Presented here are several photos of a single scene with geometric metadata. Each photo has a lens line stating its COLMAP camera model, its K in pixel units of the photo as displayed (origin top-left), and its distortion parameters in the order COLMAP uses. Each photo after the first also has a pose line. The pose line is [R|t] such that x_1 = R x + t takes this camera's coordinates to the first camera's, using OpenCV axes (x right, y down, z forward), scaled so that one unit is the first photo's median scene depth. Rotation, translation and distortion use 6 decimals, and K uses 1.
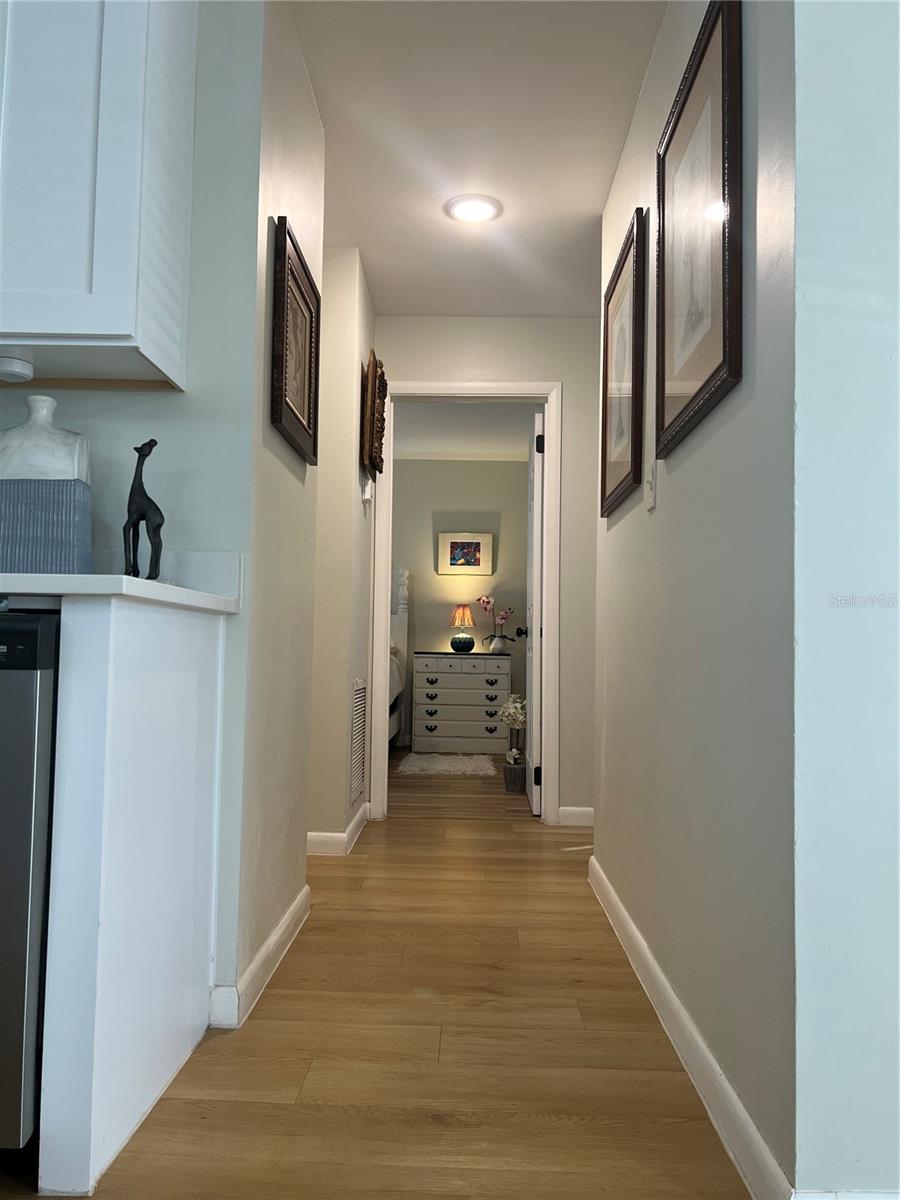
lens RADIAL K [[899.7, 0, 449.3], [0, 899.7, 603.2], [0, 0, 1]] dist [0.042701, -0.042466]
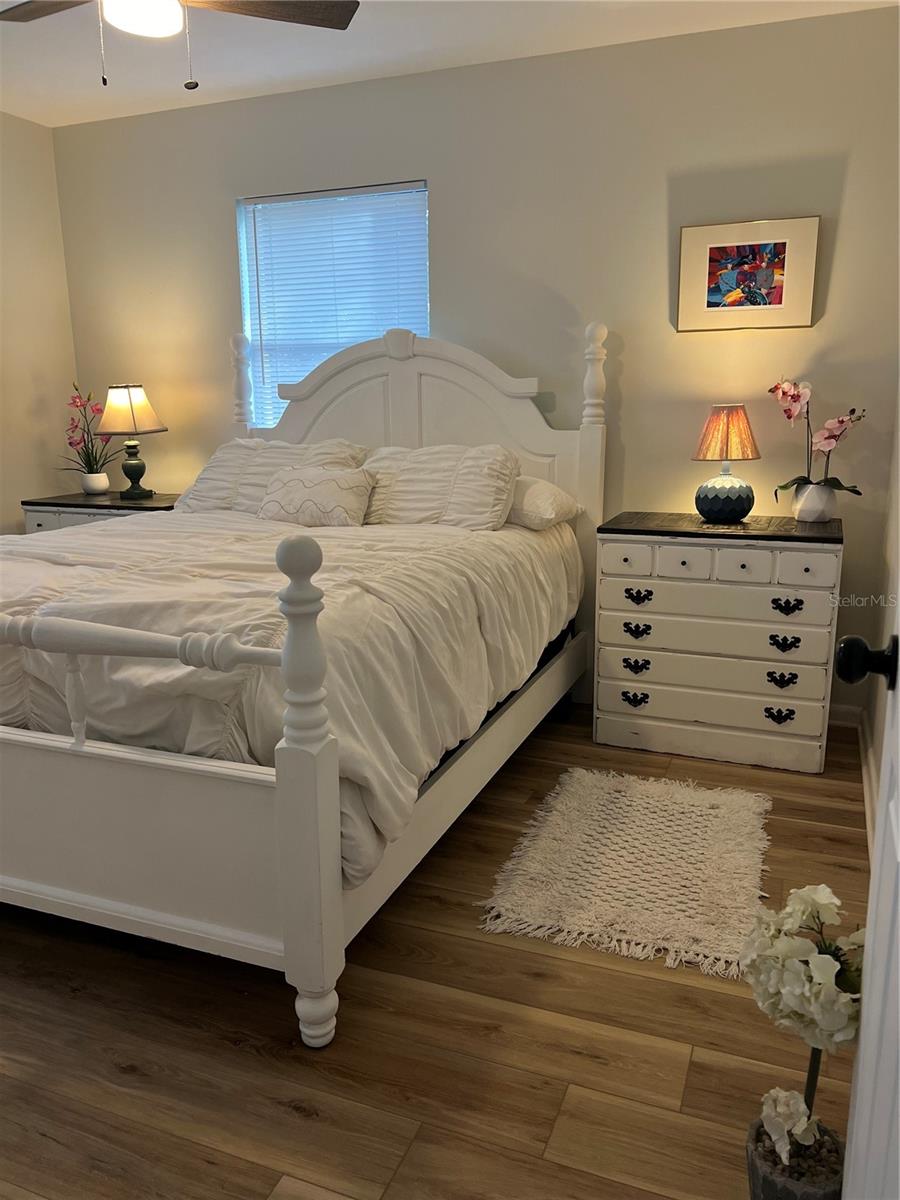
lens RADIAL K [[899.7, 0, 449.1], [0, 899.7, 596.1], [0, 0, 1]] dist [0.042701, -0.042466]
pose [[0.935949, 0.050434, -0.348504, 0.043845], [0.045214, 0.964286, 0.260975, -0.028404], [0.349220, -0.260016, 0.900243, 0.550461]]
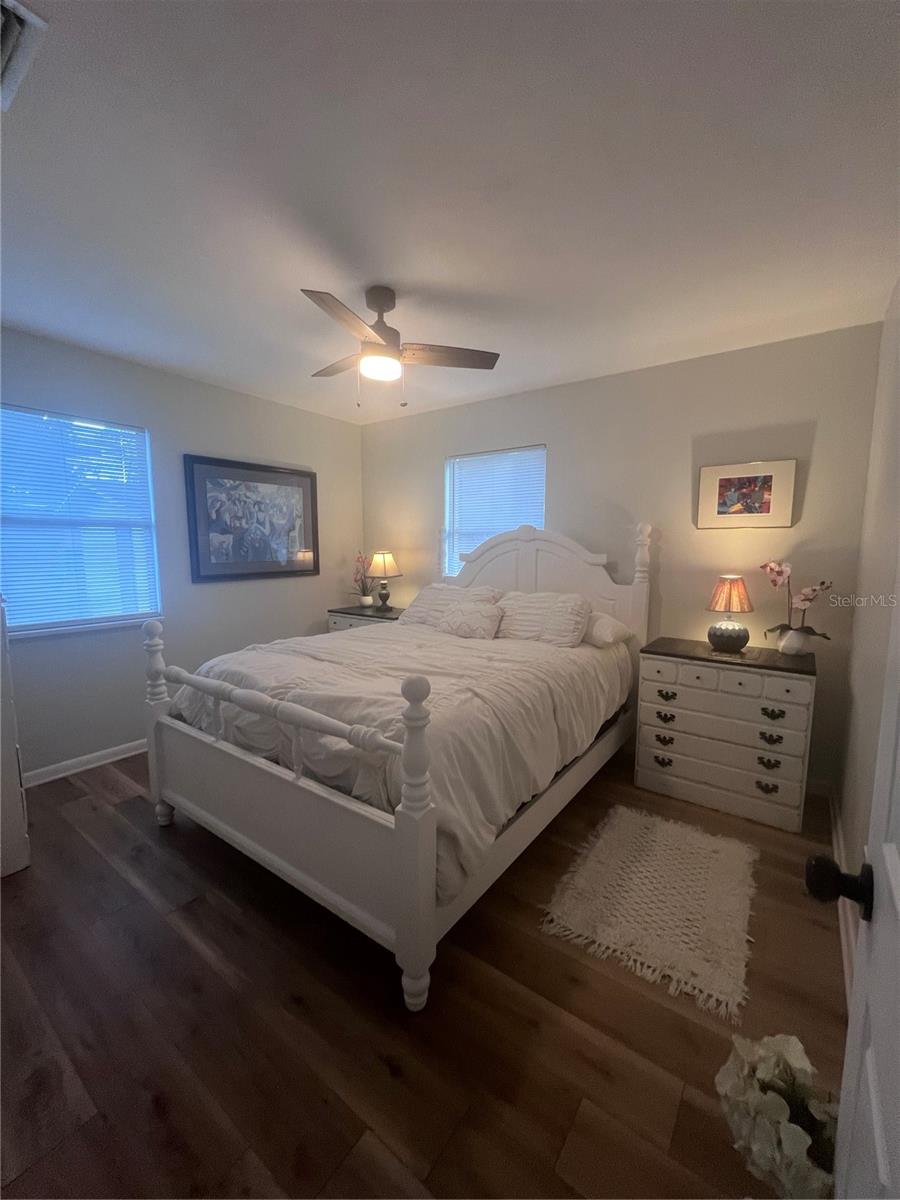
lens RADIAL K [[475.6, 0, 454.9], [0, 475.6, 600.5], [0, 0, 1]] dist [-0.001896, 0.001935]
pose [[0.822387, 0.051883, -0.566558, 0.045740], [0.041403, 0.987735, 0.150552, -0.041023], [0.567420, -0.147269, 0.810152, 0.601118]]
